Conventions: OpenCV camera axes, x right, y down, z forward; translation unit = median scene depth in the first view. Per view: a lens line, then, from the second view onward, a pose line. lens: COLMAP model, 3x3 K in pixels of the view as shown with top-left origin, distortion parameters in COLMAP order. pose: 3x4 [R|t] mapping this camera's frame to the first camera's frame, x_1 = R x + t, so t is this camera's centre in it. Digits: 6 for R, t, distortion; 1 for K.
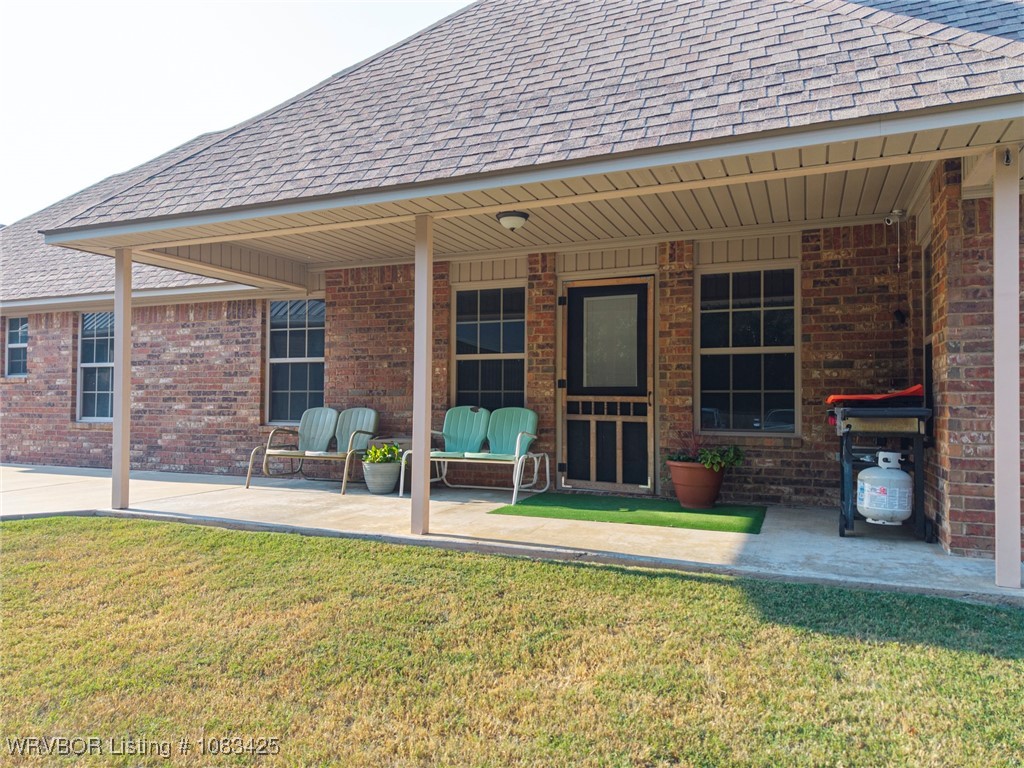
lens RADIAL K [[698.5, 0, 521.9], [0, 698.5, 378.1], [0, 0, 1]] dist [0.013804, -0.004099]
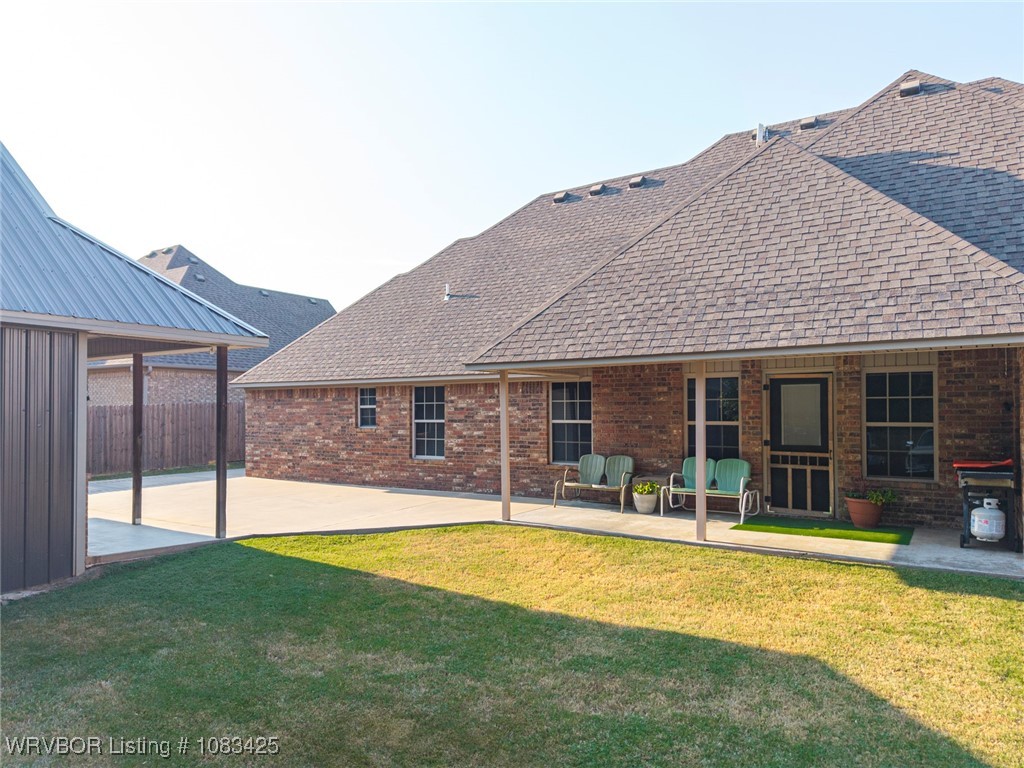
lens RADIAL K [[686.6, 0, 510.5], [0, 686.6, 399.5], [0, 0, 1]] dist [-0.005380, -0.006300]
pose [[0.979606, -0.014681, -0.200392, -0.218875], [0.018809, 0.999648, 0.018712, -0.145580], [0.200047, -0.022099, 0.979537, -0.659266]]
